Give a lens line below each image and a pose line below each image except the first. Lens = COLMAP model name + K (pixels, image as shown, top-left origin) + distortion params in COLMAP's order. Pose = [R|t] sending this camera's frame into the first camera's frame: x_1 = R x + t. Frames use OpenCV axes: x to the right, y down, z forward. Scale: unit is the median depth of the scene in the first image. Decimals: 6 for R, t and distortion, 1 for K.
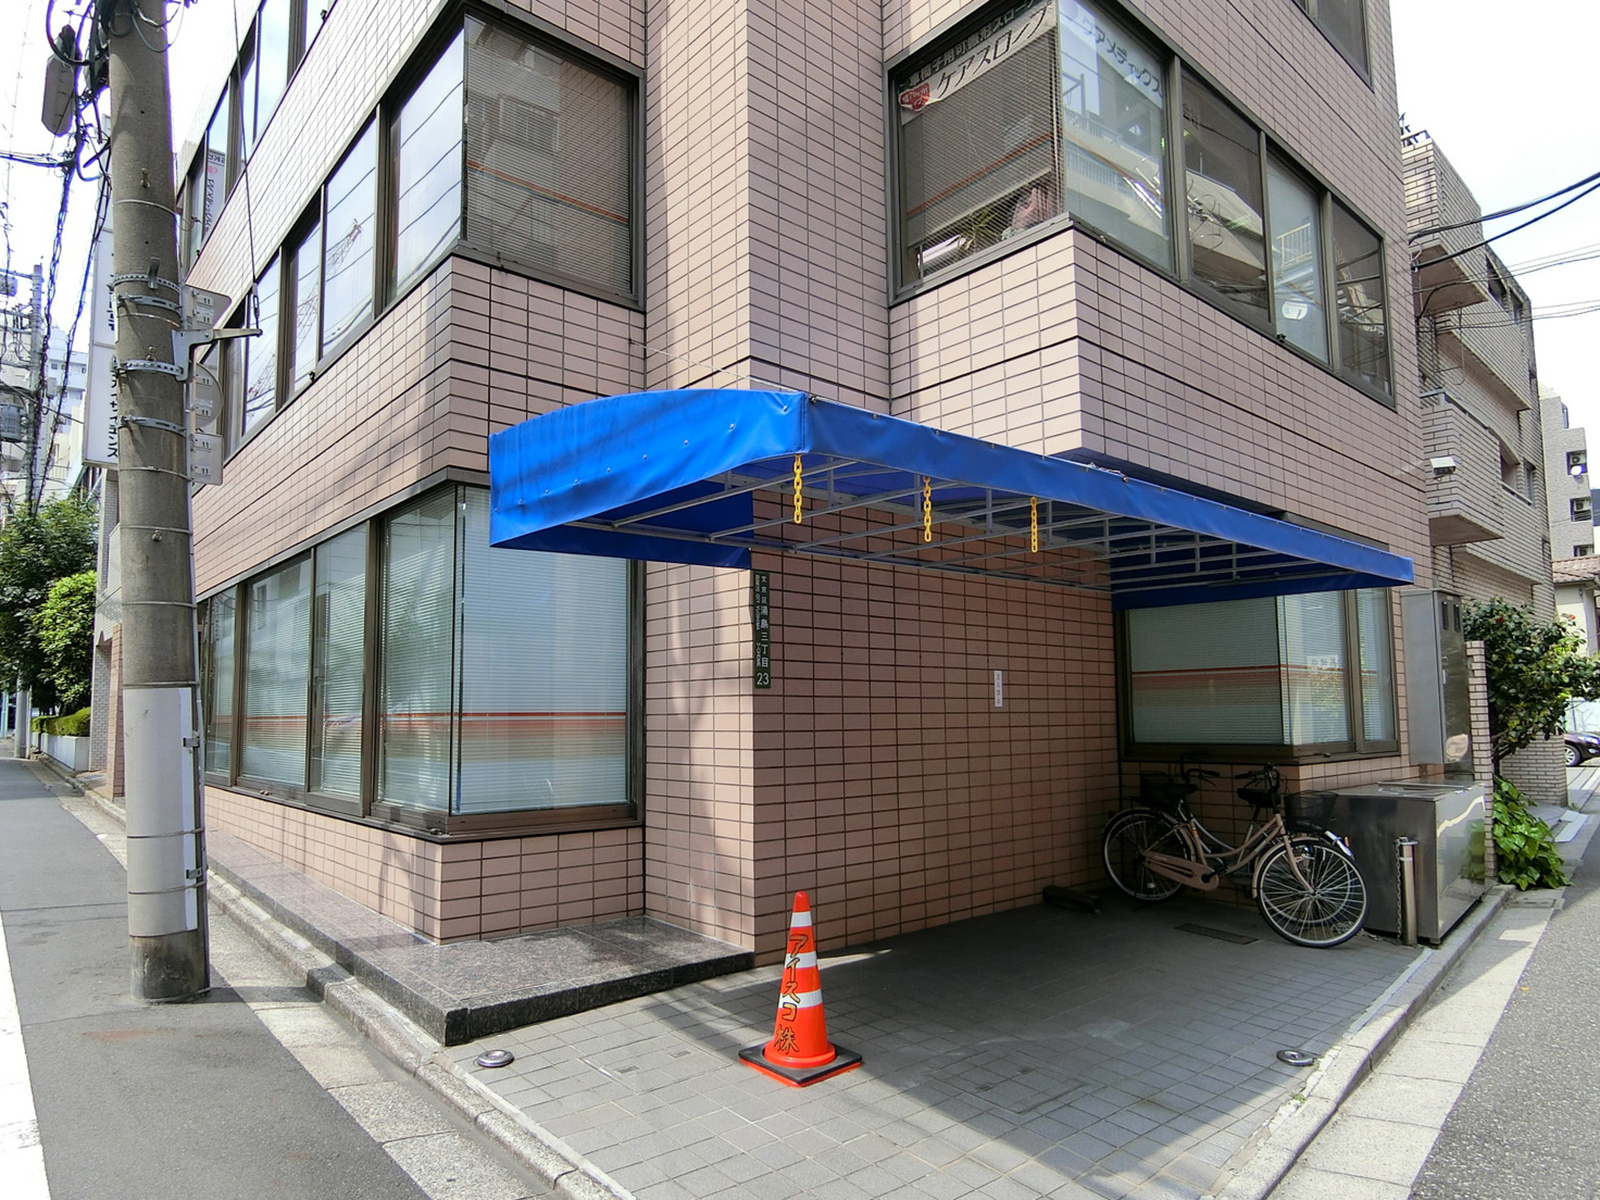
lens RADIAL K [[971.2, 0, 801.5], [0, 971.2, 648.0], [0, 0, 1]] dist [-0.002263, -0.000781]
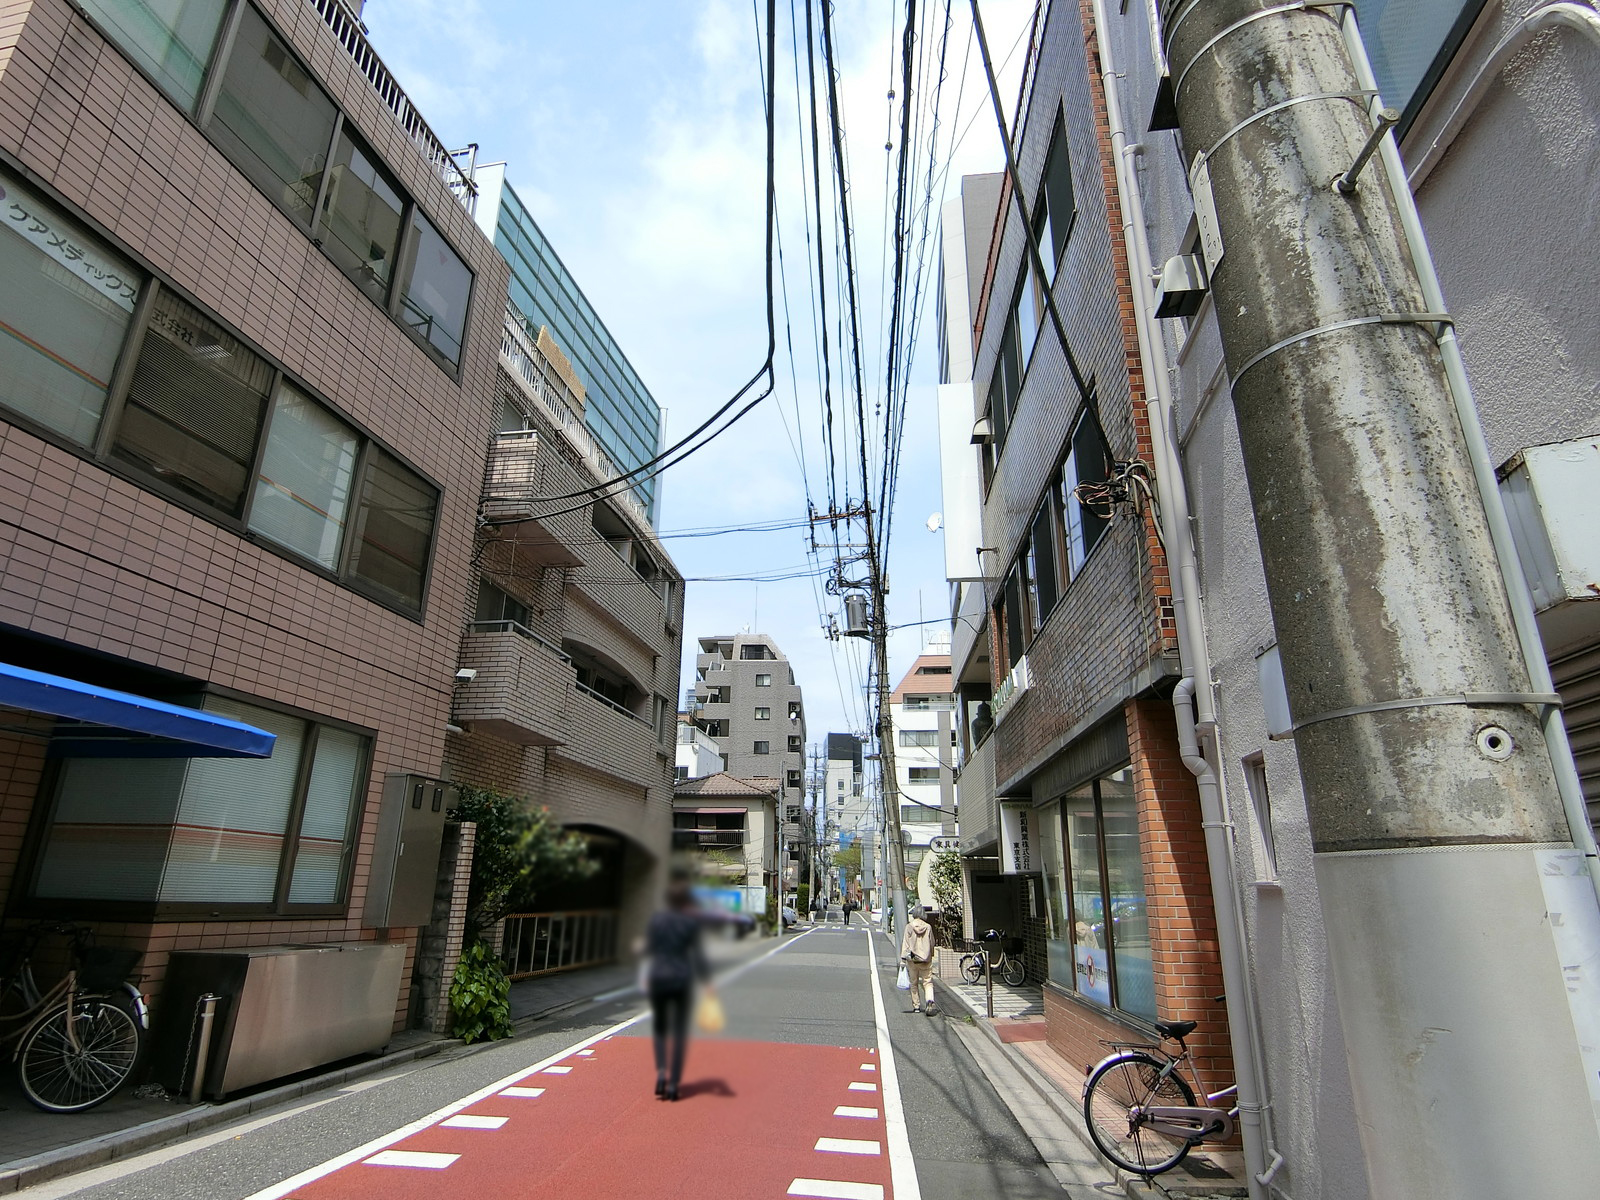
lens RADIAL K [[889.2, 0, 800.0], [0, 889.2, 600.0], [0, 0, 1]] dist [-0.007367, -0.003139]
pose [[0.798101, 0.218245, 0.561608, 0.367995], [-0.073645, 0.960439, -0.268576, -0.006899], [-0.598006, 0.172991, 0.782600, -0.176617]]
